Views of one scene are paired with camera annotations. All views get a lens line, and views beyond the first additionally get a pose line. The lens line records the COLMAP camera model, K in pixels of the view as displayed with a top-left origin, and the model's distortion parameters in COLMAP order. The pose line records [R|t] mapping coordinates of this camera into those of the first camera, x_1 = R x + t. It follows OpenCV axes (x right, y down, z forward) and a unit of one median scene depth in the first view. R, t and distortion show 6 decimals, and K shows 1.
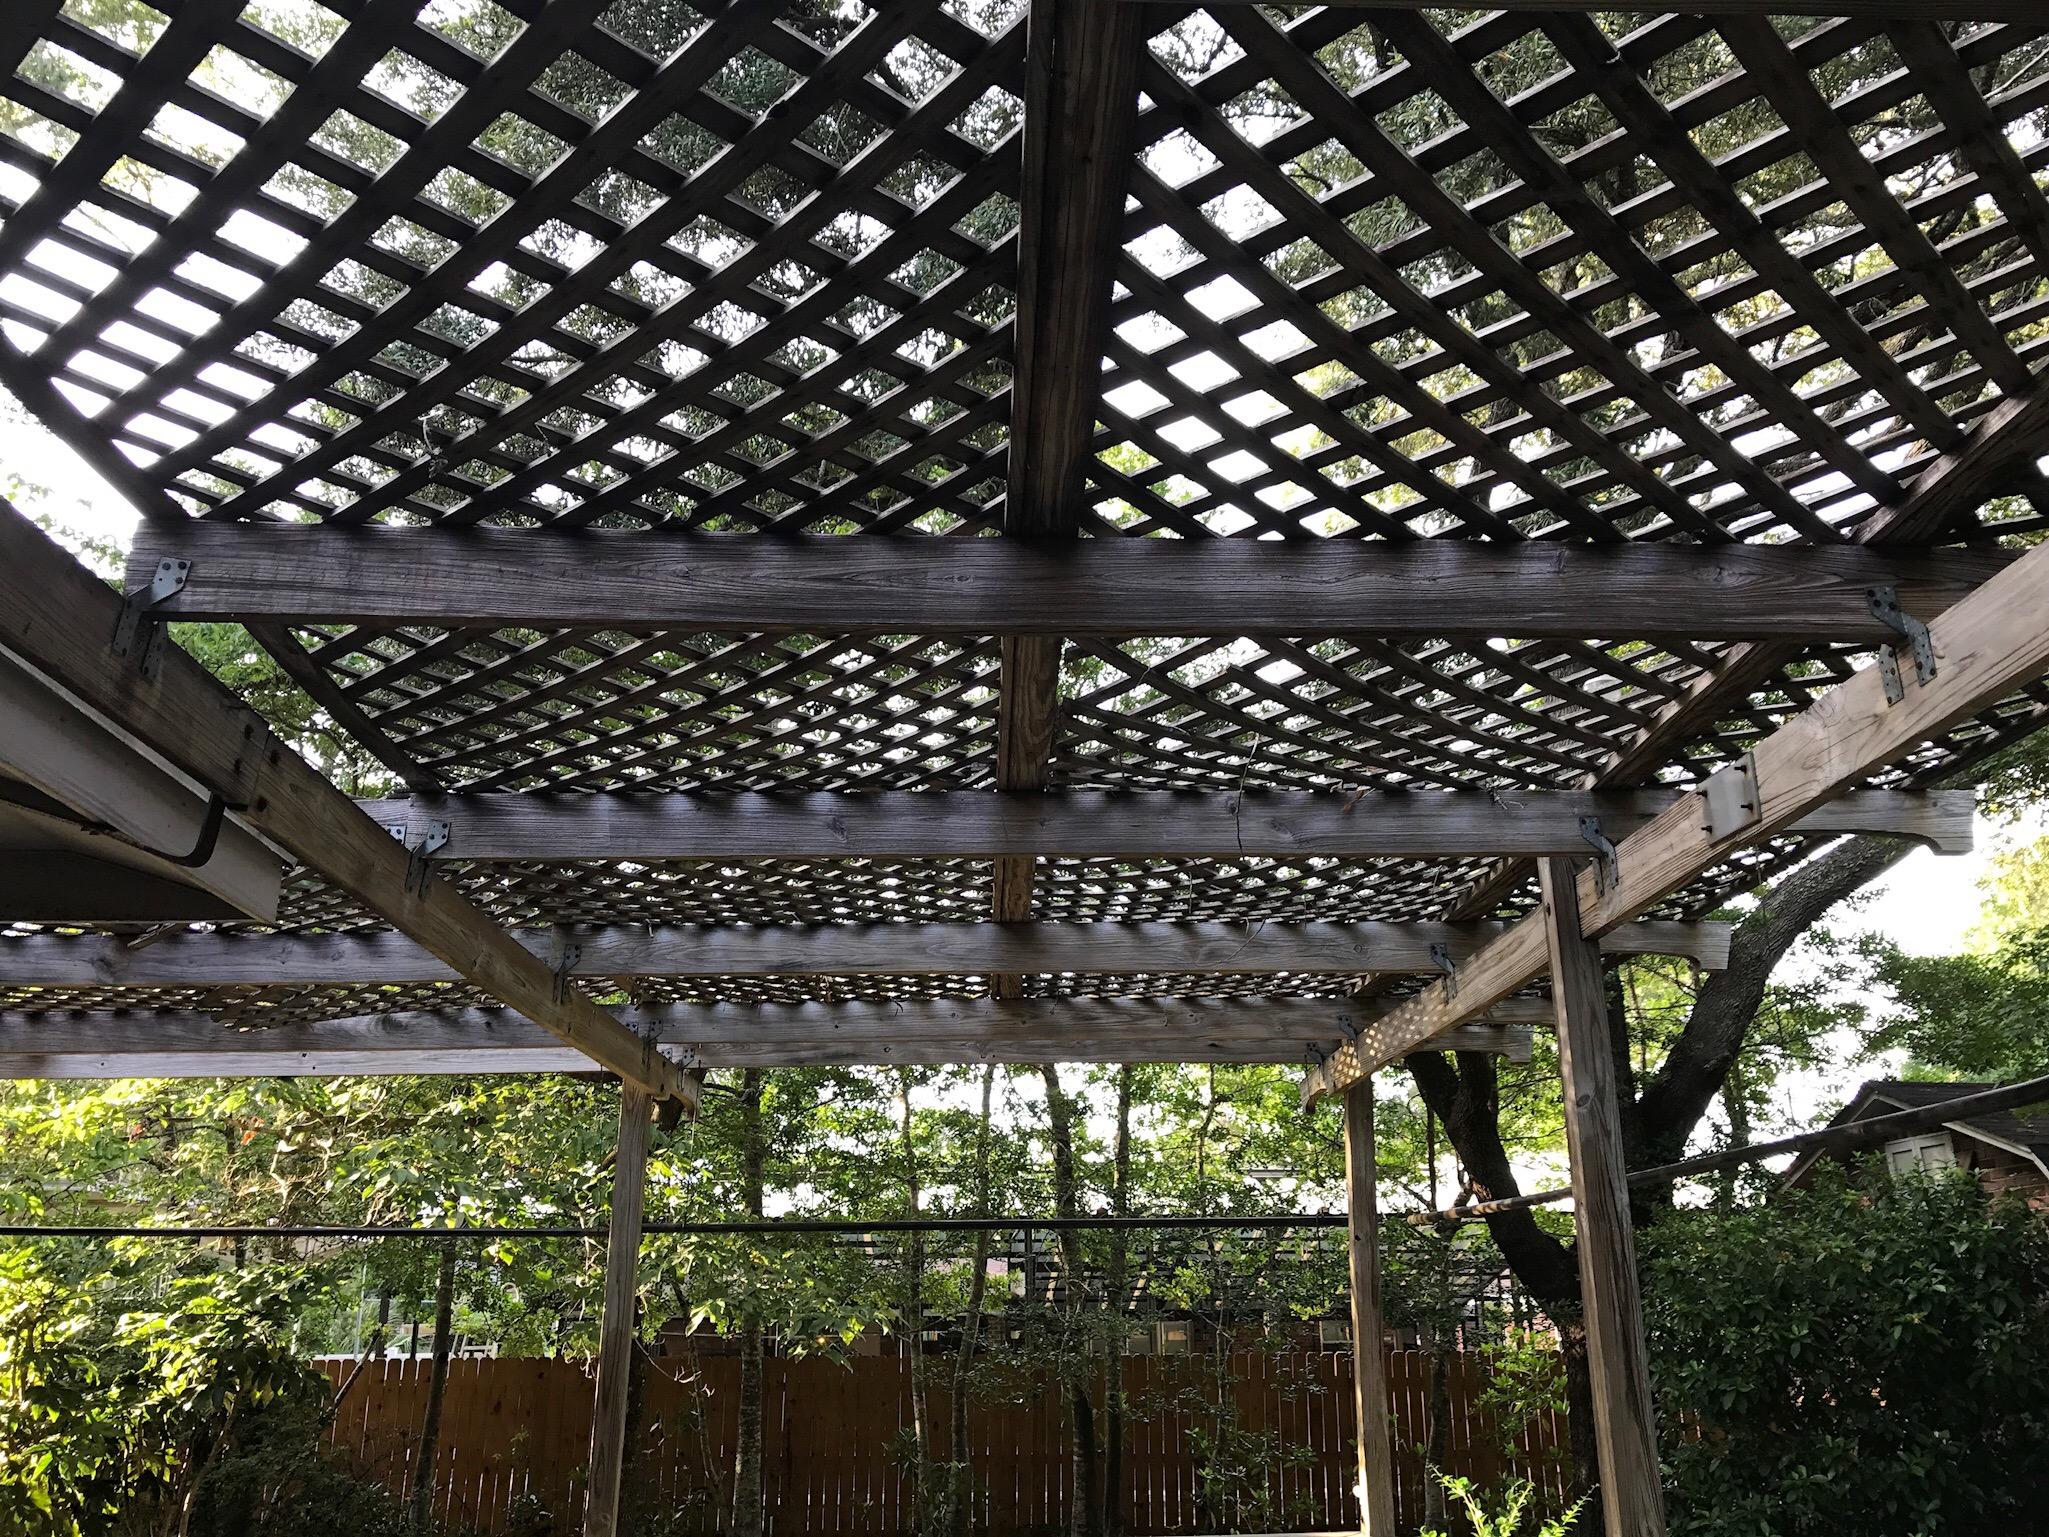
lens RADIAL K [[1670.1, 0, 1013.3], [0, 1670.1, 735.0], [0, 0, 1]] dist [0.040224, -0.045604]
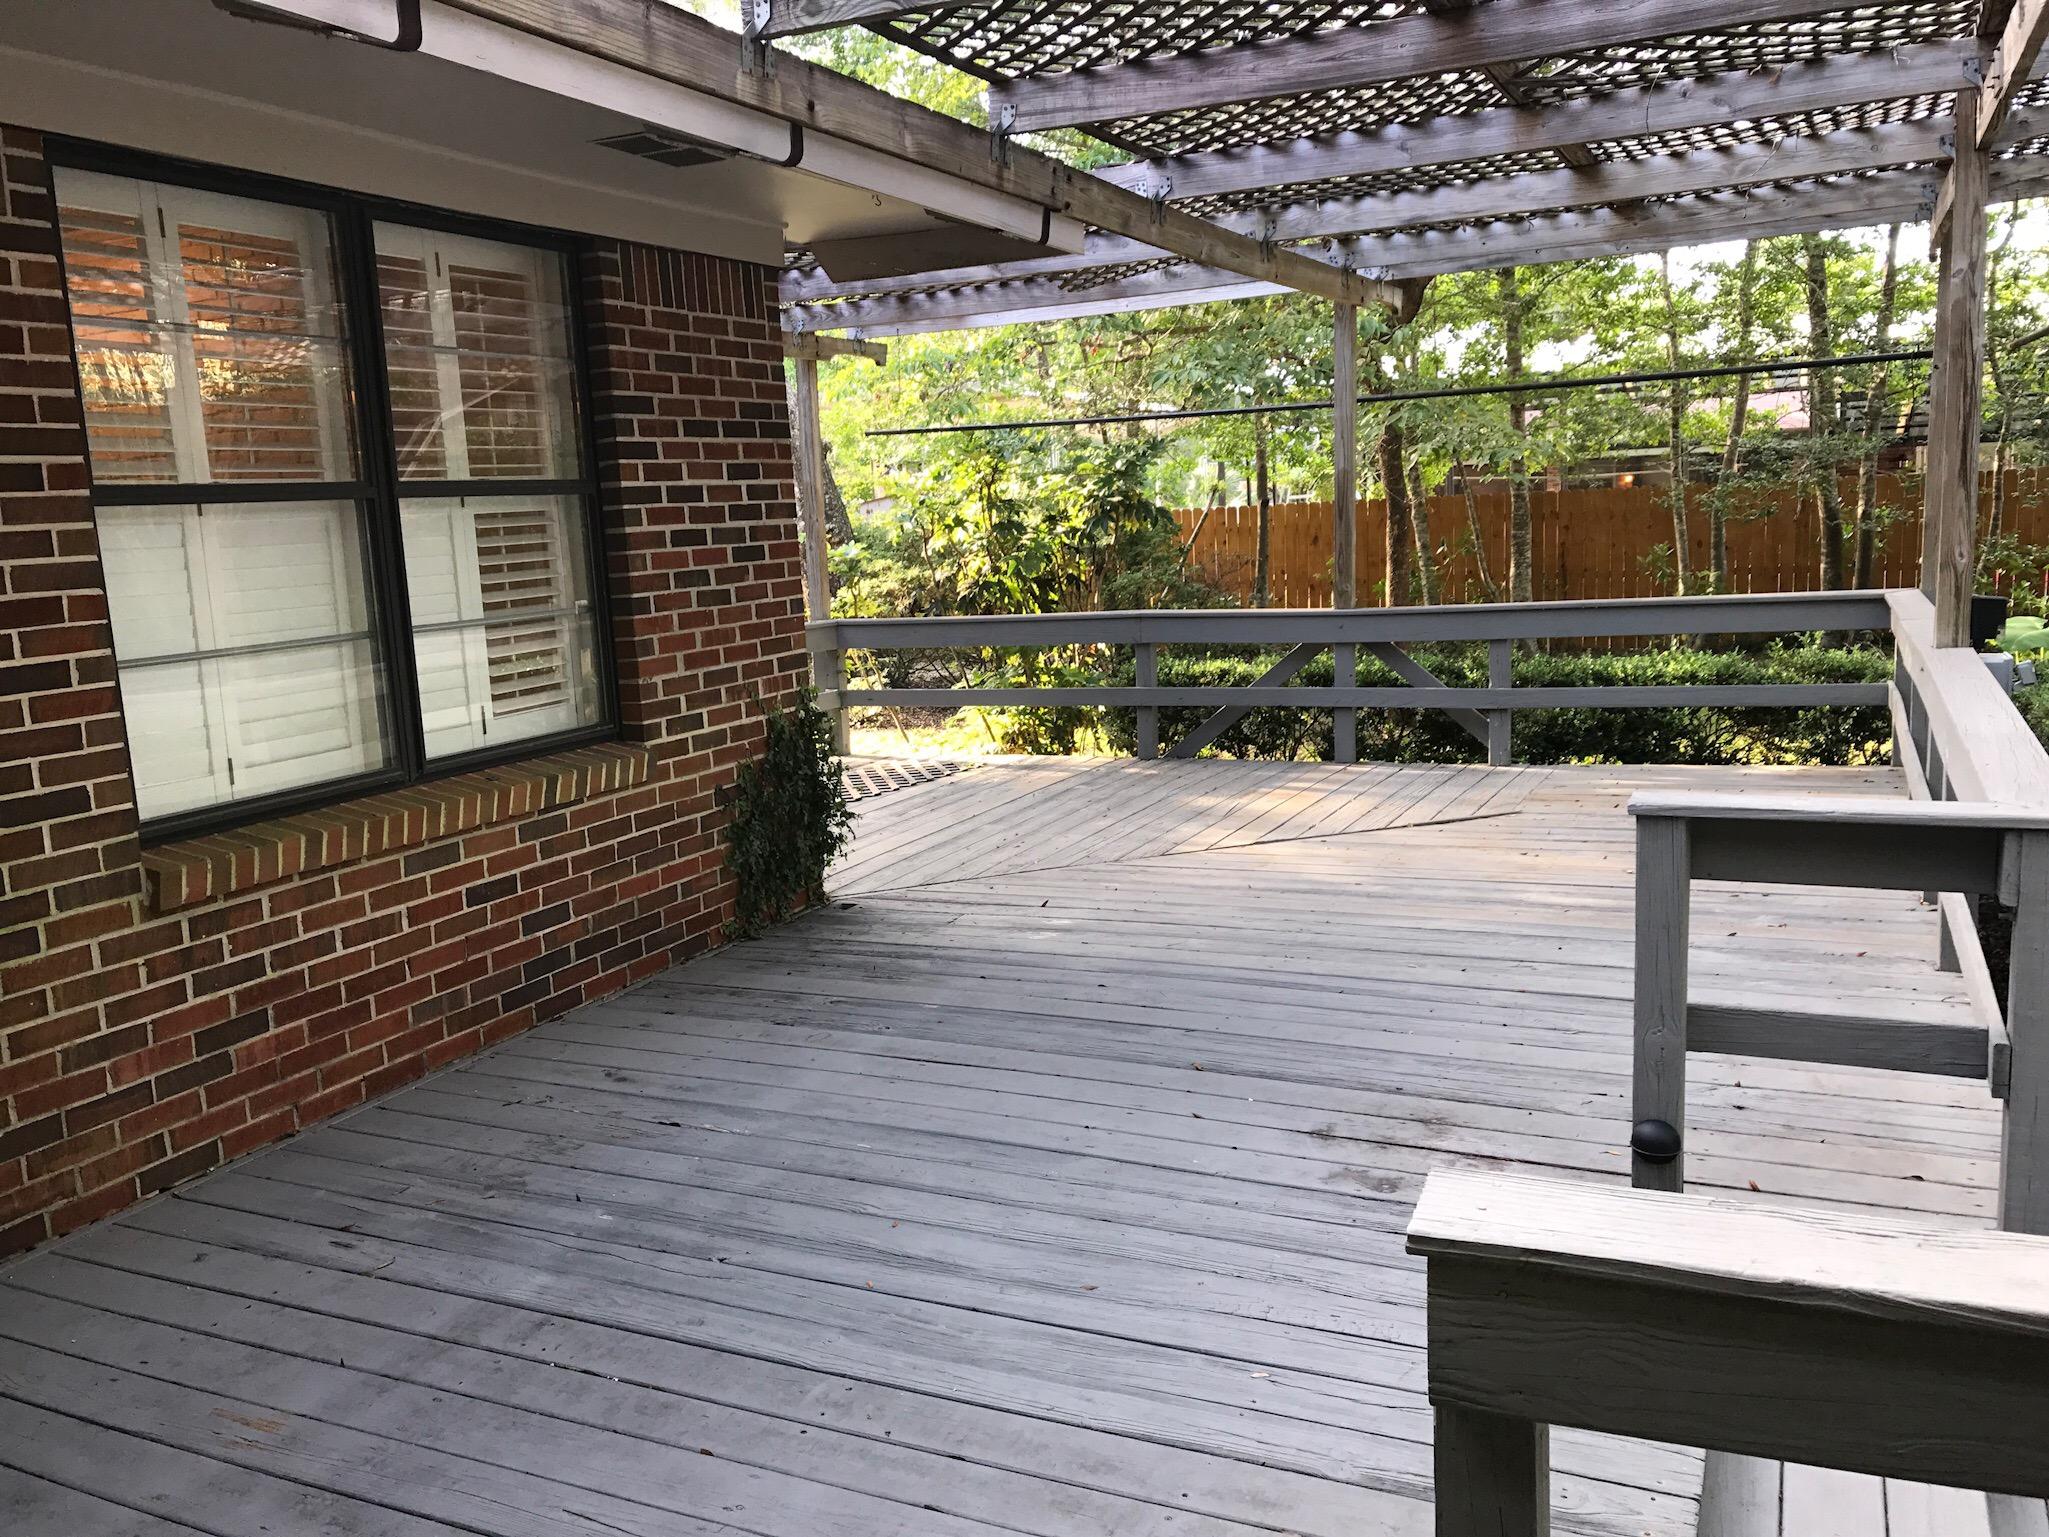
lens RADIAL K [[1677.7, 0, 1008.5], [0, 1677.7, 750.1], [0, 0, 1]] dist [0.090317, -0.131900]
pose [[0.889623, 0.028372, -0.455814, 0.141561], [0.192807, 0.881429, 0.431171, -0.095045], [0.414001, -0.471464, 0.778669, -0.298372]]
